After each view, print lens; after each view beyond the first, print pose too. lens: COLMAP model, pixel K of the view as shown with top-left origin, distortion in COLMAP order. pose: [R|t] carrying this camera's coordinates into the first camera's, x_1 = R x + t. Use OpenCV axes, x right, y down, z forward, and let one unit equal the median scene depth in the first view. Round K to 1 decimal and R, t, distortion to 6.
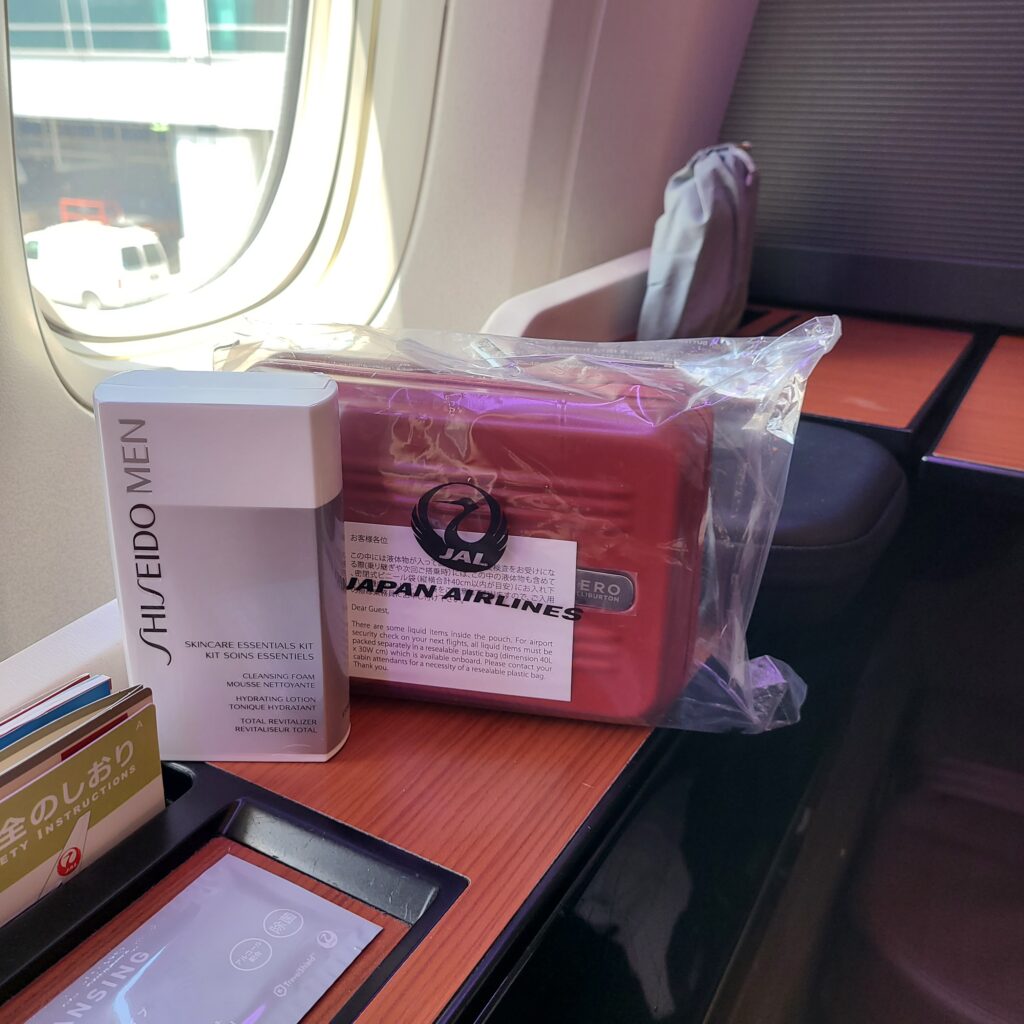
lens RADIAL K [[1073.7, 0, 514.3], [0, 1073.7, 520.0], [0, 0, 1]] dist [-0.002178, 0.000000]
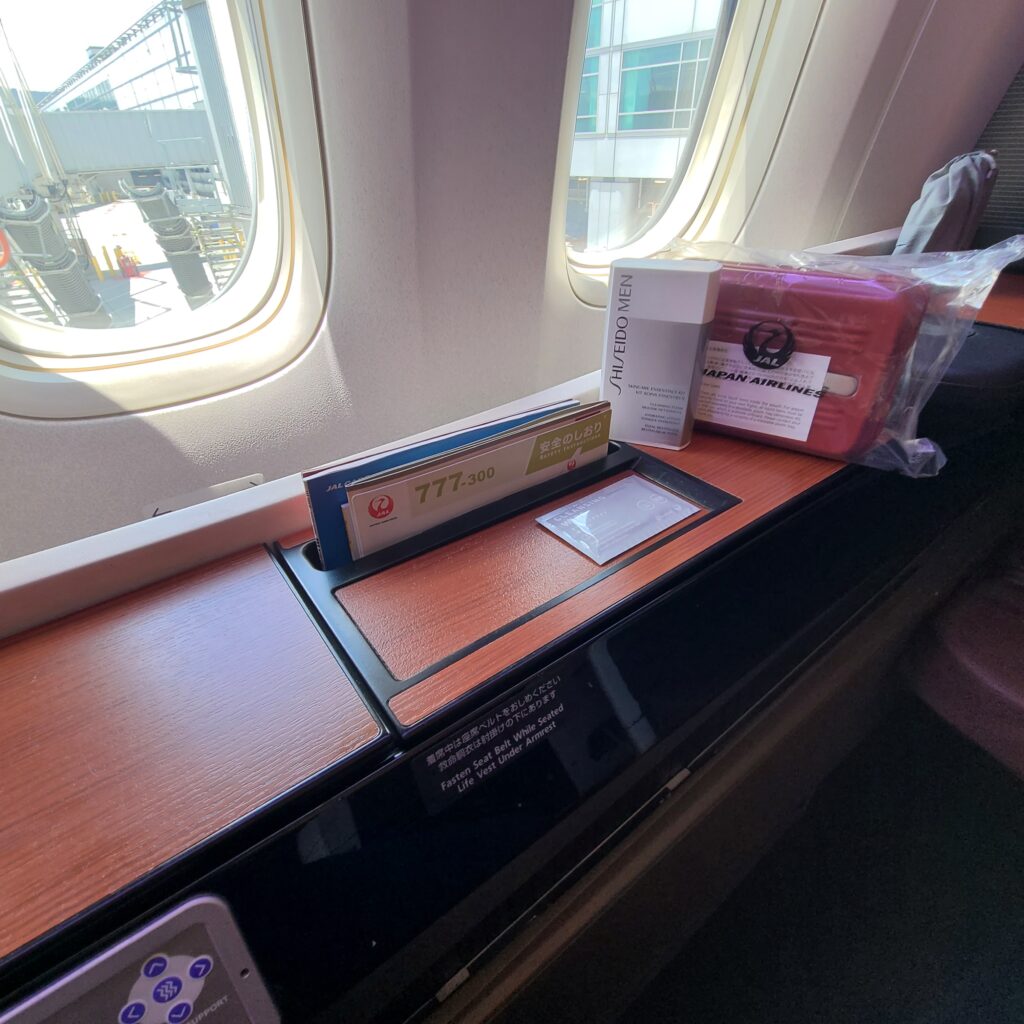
lens RADIAL K [[566.5, 0, 505.0], [0, 566.5, 517.7], [0, 0, 1]] dist [0.002347, -0.001259]
pose [[0.909049, 0.195589, -0.367932, -0.044338], [-0.119107, 0.968118, 0.220363, 0.145052], [0.399303, -0.156498, 0.903364, -0.223153]]
